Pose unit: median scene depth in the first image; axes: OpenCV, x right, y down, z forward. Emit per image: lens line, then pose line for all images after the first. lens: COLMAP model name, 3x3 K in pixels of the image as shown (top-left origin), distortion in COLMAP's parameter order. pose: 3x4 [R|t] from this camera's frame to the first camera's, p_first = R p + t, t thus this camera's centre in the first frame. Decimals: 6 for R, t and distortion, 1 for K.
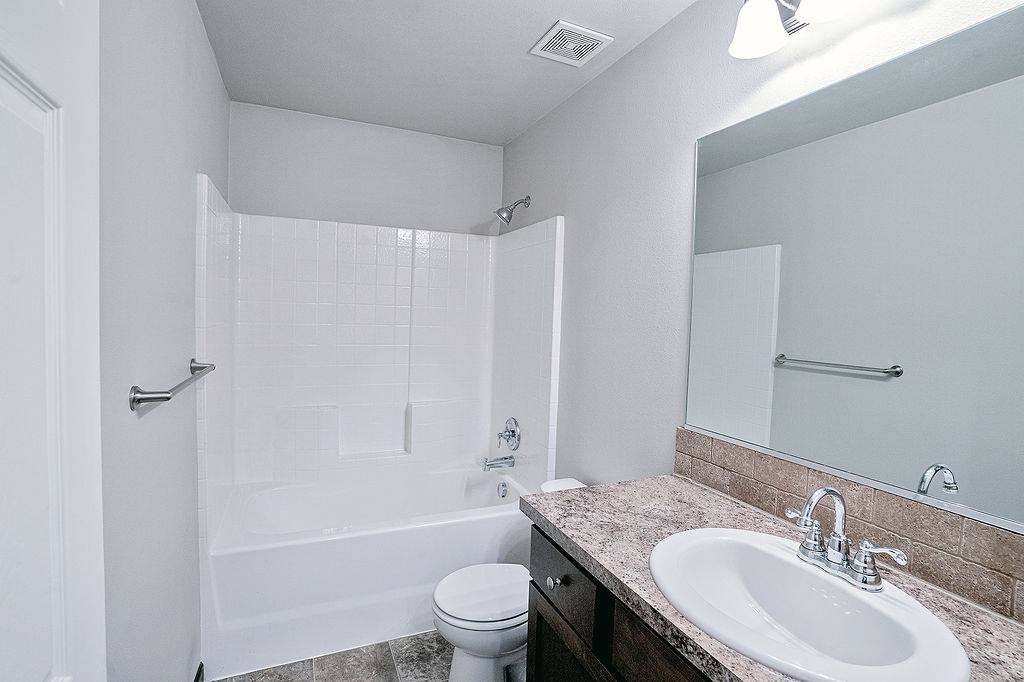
lens RADIAL K [[475.0, 0, 514.2], [0, 475.0, 335.7], [0, 0, 1]] dist [-0.068414, 0.027371]
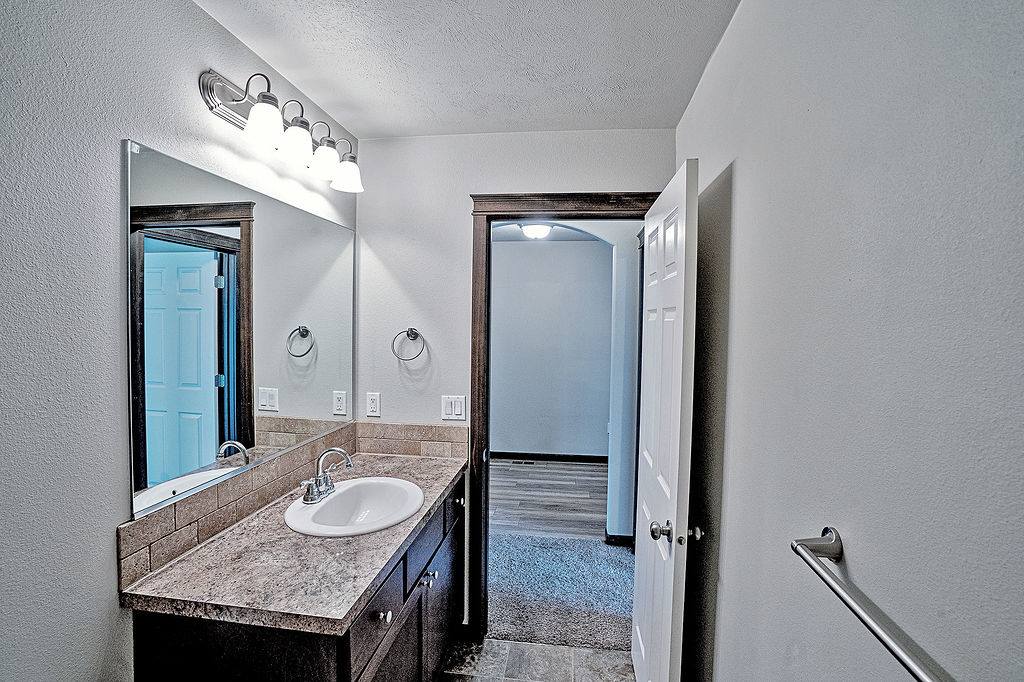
lens RADIAL K [[475.0, 0, 514.2], [0, 475.0, 335.7], [0, 0, 1]] dist [-0.068414, 0.027371]
pose [[-0.849468, -0.058367, 0.524402, -0.637378], [-0.016415, 0.996305, 0.084299, -0.206260], [-0.527385, 0.063001, -0.847288, 1.554139]]
